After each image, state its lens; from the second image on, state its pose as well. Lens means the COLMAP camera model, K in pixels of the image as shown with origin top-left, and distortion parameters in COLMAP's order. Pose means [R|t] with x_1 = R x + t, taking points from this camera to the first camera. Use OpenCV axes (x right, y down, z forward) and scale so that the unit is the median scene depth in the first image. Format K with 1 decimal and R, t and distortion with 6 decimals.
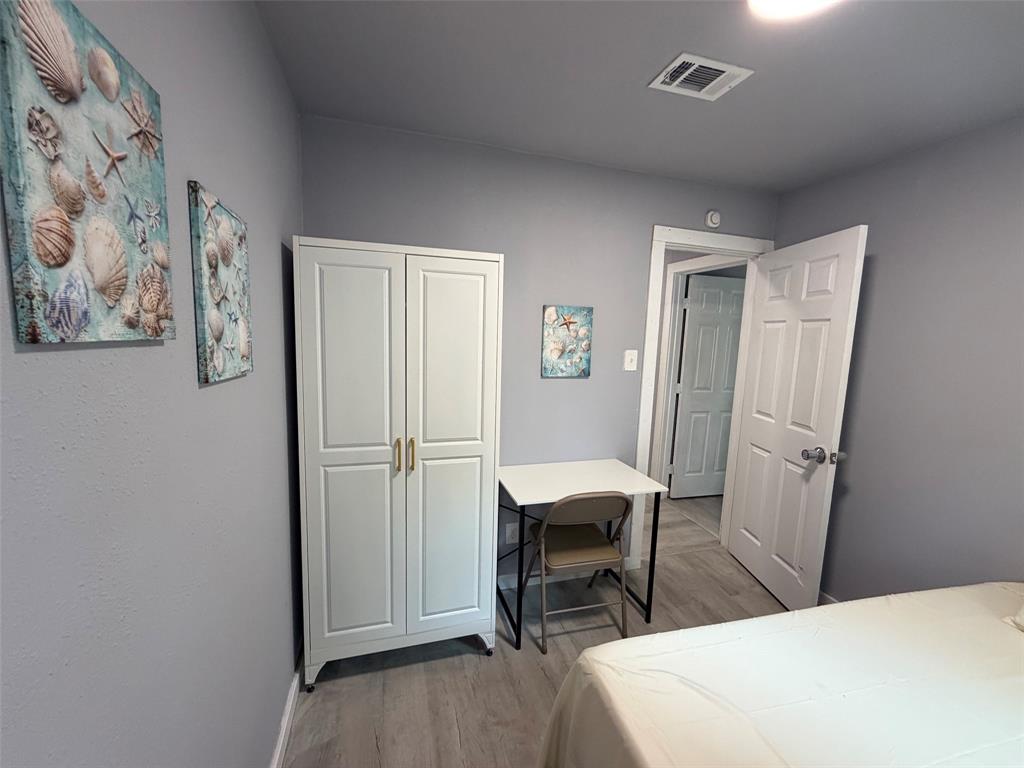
lens RADIAL K [[407.6, 0, 510.9], [0, 407.6, 384.2], [0, 0, 1]] dist [-0.002603, -0.000137]
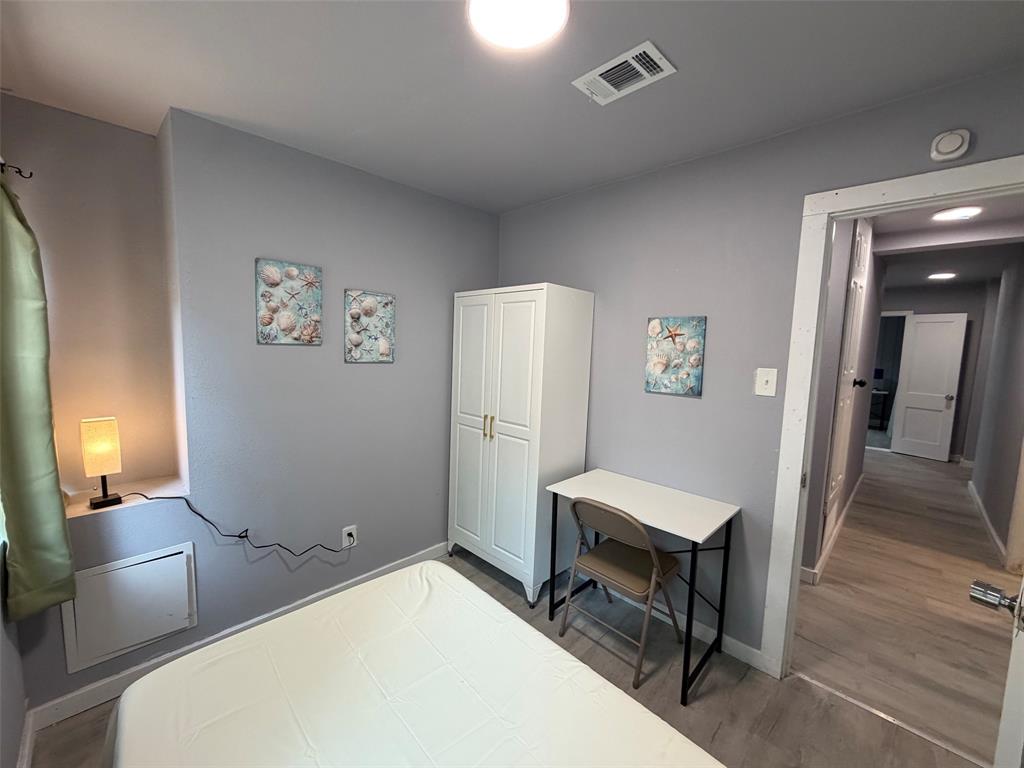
lens RADIAL K [[407.6, 0, 511.2], [0, 407.6, 384.5], [0, 0, 1]] dist [-0.002603, -0.000137]
pose [[0.477048, 0.070672, -0.876031, 0.793275], [-0.120324, 0.992628, 0.014554, -0.008392], [0.870602, 0.098465, 0.482034, 0.246344]]
